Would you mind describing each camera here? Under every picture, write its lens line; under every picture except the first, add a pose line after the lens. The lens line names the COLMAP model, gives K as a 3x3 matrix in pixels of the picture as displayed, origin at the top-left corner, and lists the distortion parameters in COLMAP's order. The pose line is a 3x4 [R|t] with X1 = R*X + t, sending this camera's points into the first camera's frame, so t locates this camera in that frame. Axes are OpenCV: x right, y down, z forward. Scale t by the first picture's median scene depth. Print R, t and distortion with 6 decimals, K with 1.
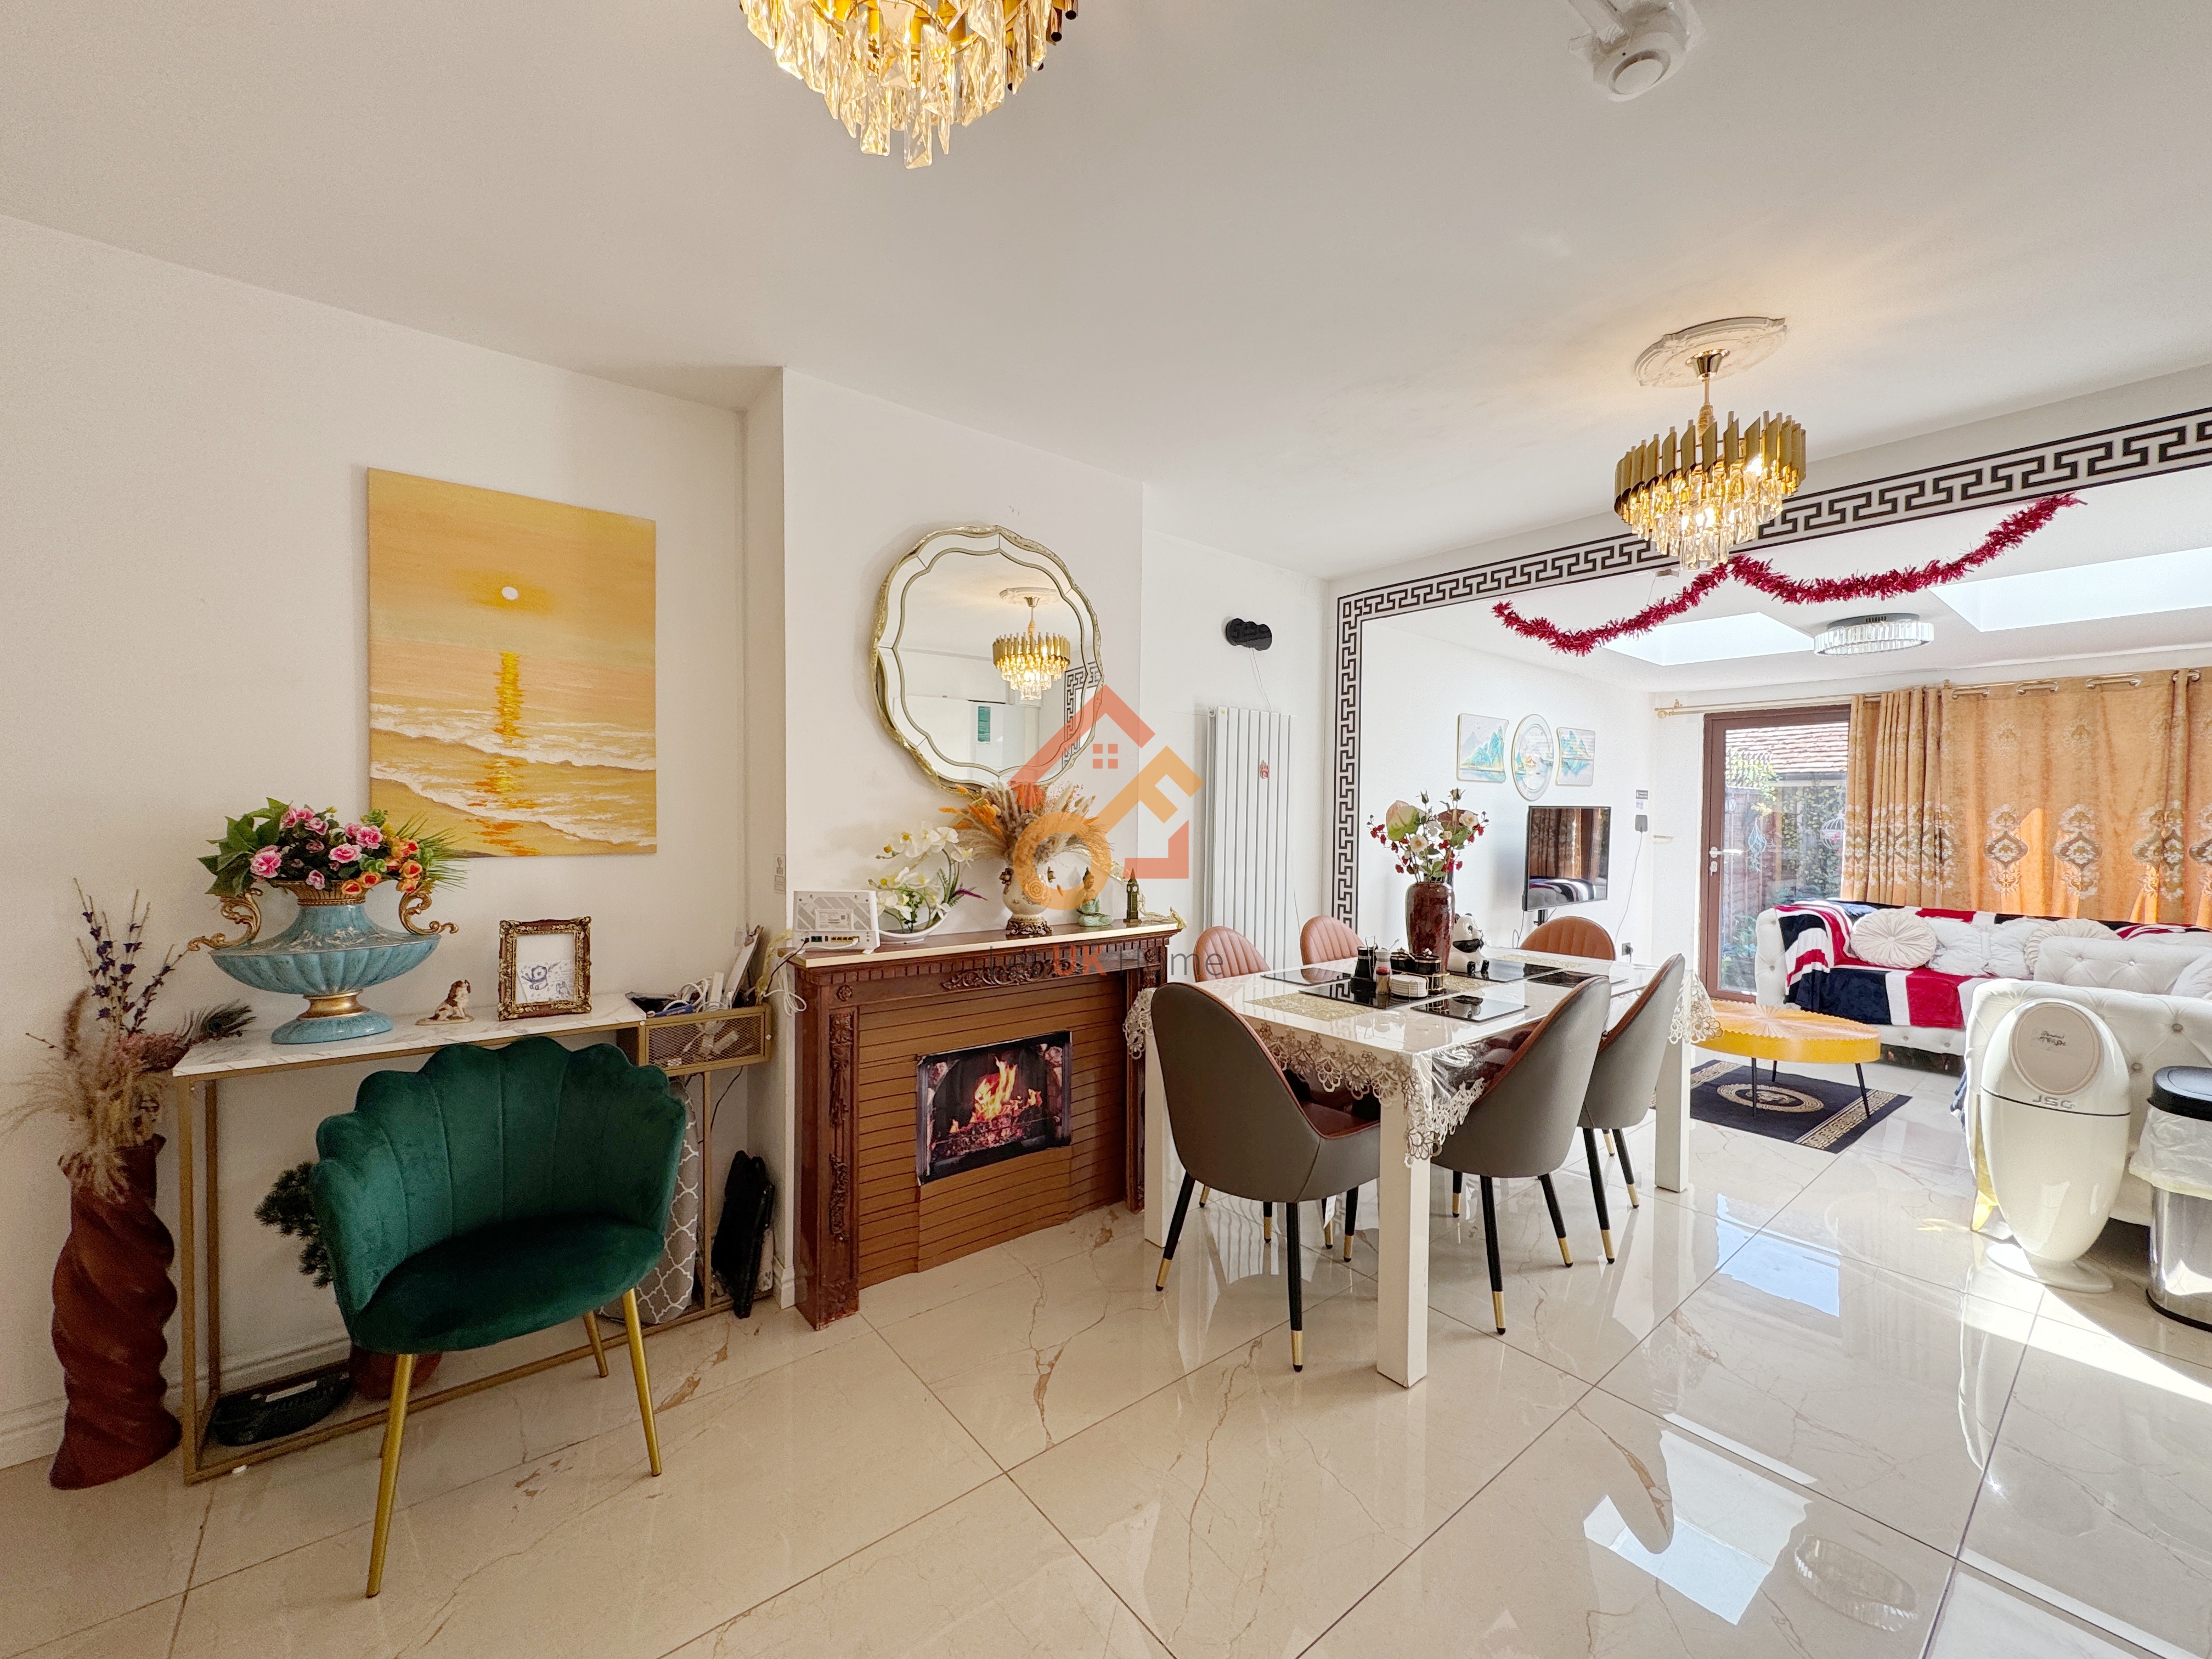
lens RADIAL K [[883.2, 0, 1104.6], [0, 883.2, 828.8], [0, 0, 1]] dist [-0.010215, 0.003027]
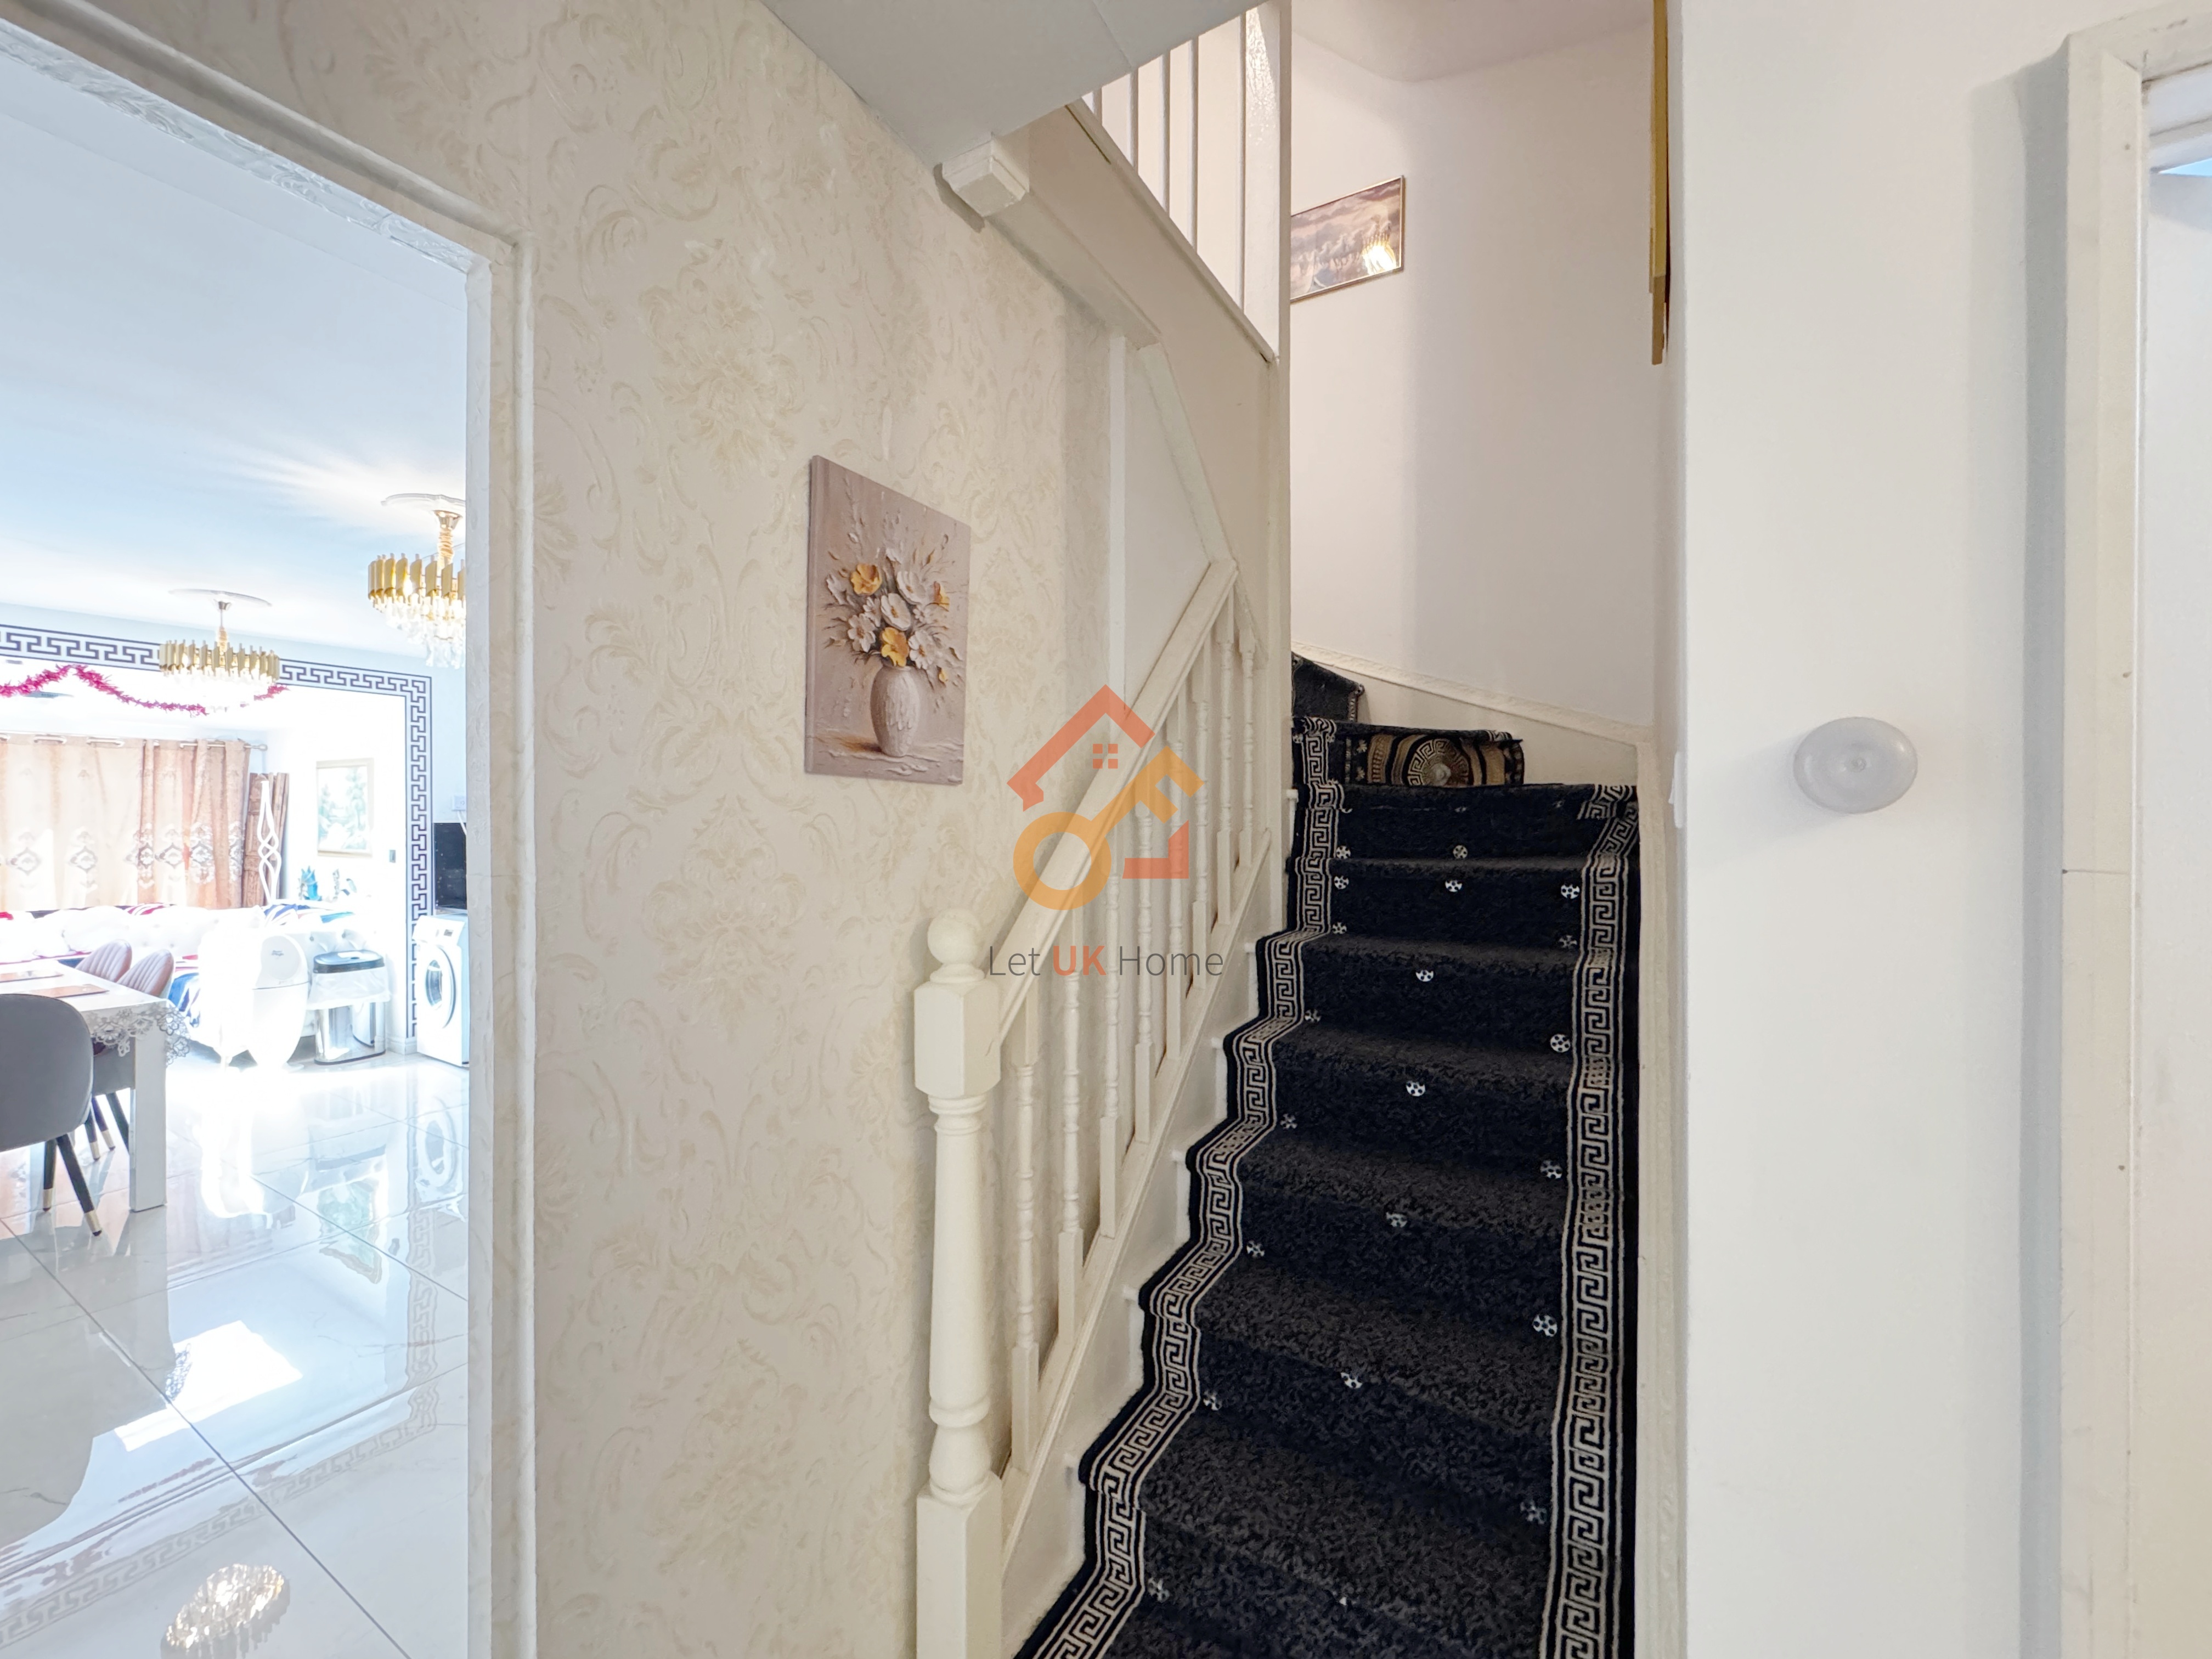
lens RADIAL K [[887.8, 0, 1104.0], [0, 887.8, 824.3], [0, 0, 1]] dist [-0.003150, 0.000275]
pose [[-0.346622, -0.013209, 0.937912, -0.781713], [0.013616, 0.999725, 0.019111, -0.035572], [-0.937906, 0.019395, -0.346347, -0.039342]]
